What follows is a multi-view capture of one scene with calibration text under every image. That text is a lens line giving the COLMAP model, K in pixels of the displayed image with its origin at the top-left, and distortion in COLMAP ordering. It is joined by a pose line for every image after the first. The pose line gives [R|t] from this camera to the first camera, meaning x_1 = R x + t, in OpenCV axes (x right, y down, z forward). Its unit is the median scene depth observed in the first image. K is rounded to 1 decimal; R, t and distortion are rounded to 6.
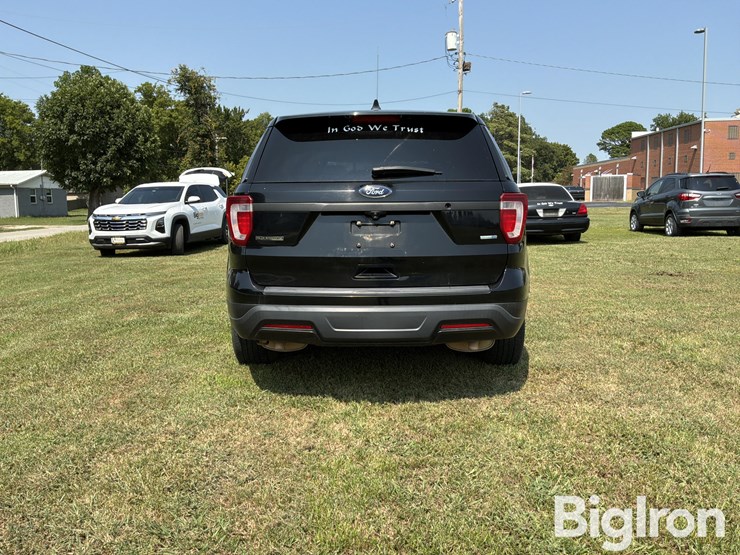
lens RADIAL K [[631.1, 0, 370.2], [0, 631.1, 284.3], [0, 0, 1]] dist [0.128055, -0.242375]
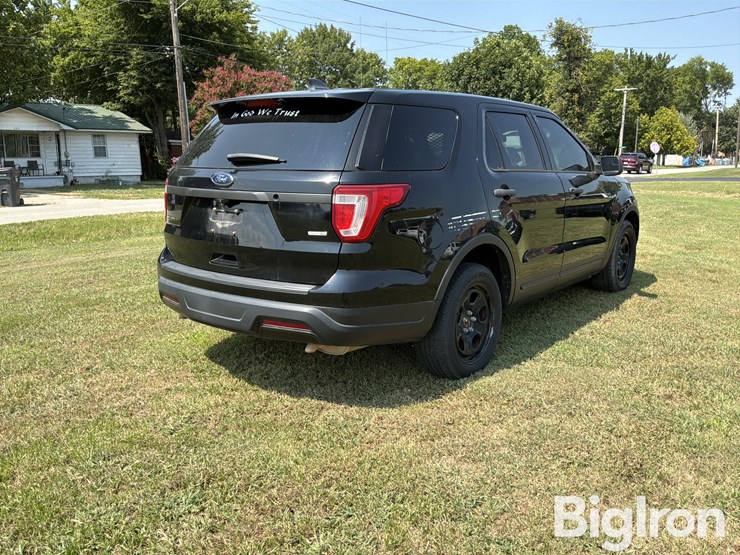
lens RADIAL K [[631.1, 0, 370.2], [0, 631.1, 284.3], [0, 0, 1]] dist [0.128055, -0.242375]
pose [[0.799445, 0.128949, -0.586737, 0.101498], [-0.088223, 0.991302, 0.097655, -0.012495], [0.594226, -0.026307, 0.803868, 0.040027]]
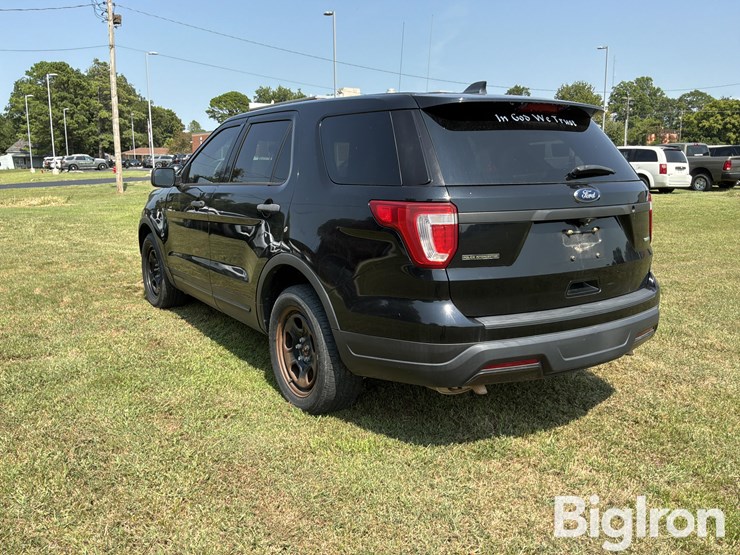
lens RADIAL K [[638.1, 0, 363.4], [0, 638.1, 278.7], [0, 0, 1]] dist [0.048455, -0.079055]
pose [[0.823787, -0.093602, 0.559119, -0.093118], [0.069050, 0.995499, 0.064920, -0.013817], [-0.562679, -0.014873, 0.826542, 0.055612]]
